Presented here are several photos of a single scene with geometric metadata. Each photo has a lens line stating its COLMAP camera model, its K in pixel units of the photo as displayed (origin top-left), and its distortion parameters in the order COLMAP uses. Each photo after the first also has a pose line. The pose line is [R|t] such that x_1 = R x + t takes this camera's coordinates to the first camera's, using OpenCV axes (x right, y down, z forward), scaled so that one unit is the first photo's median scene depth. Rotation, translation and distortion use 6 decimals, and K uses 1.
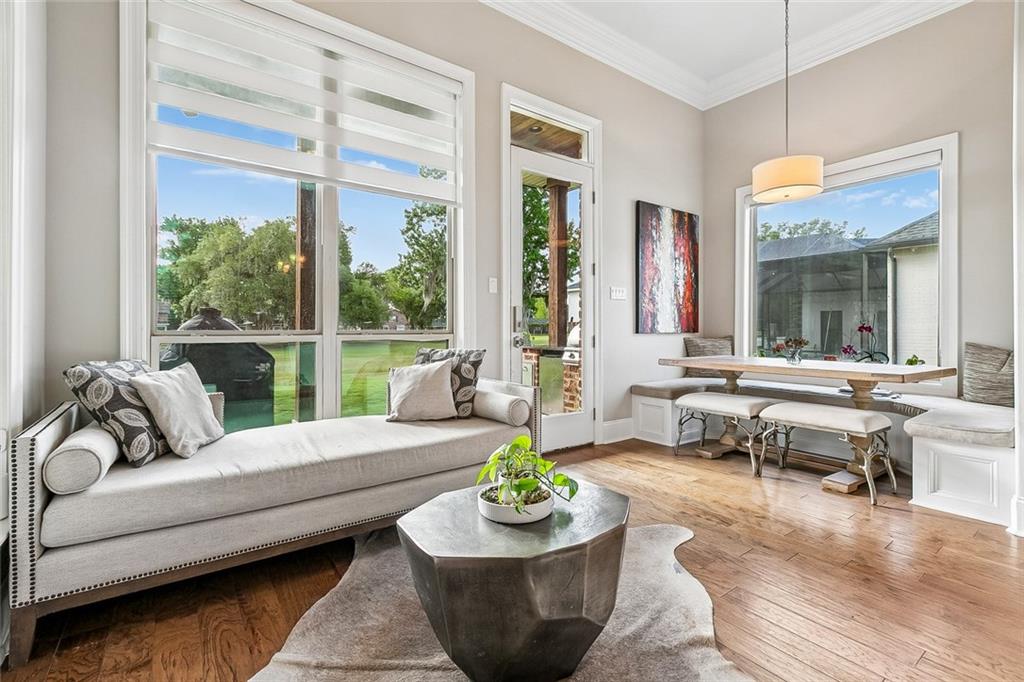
lens RADIAL K [[465.0, 0, 512.8], [0, 465.0, 333.2], [0, 0, 1]] dist [0.000938, 0.000162]
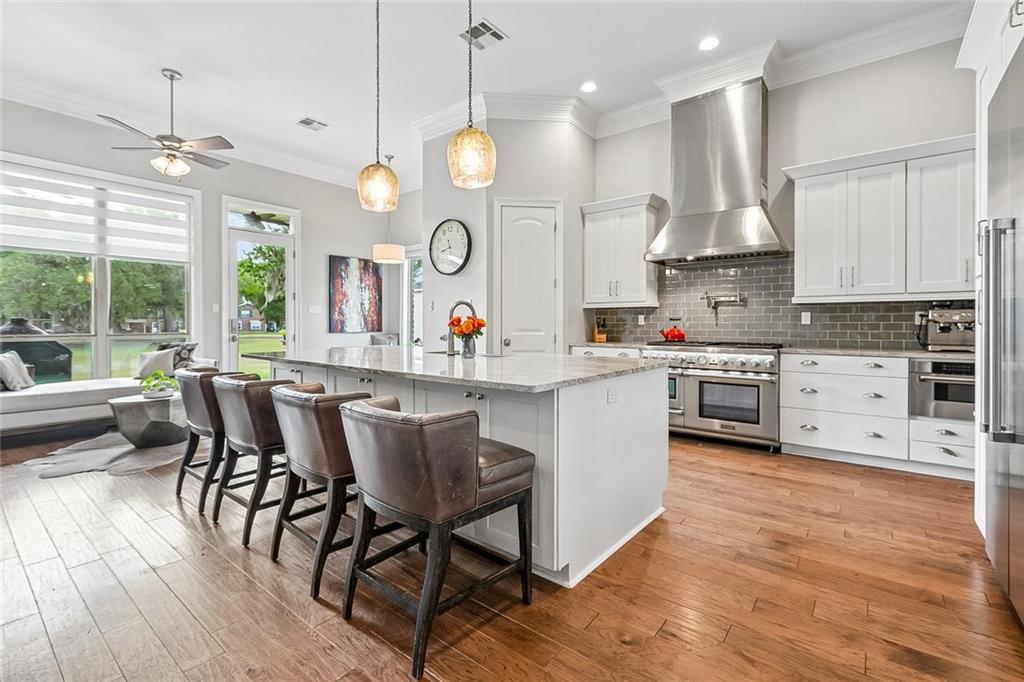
lens RADIAL K [[453.7, 0, 508.7], [0, 453.7, 328.1], [0, 0, 1]] dist [-0.002258, -0.000906]
pose [[0.964181, -0.005625, 0.265186, 0.455003], [0.005673, 0.999984, 0.000585, -0.013685], [-0.265185, 0.000940, 0.964197, -0.774284]]
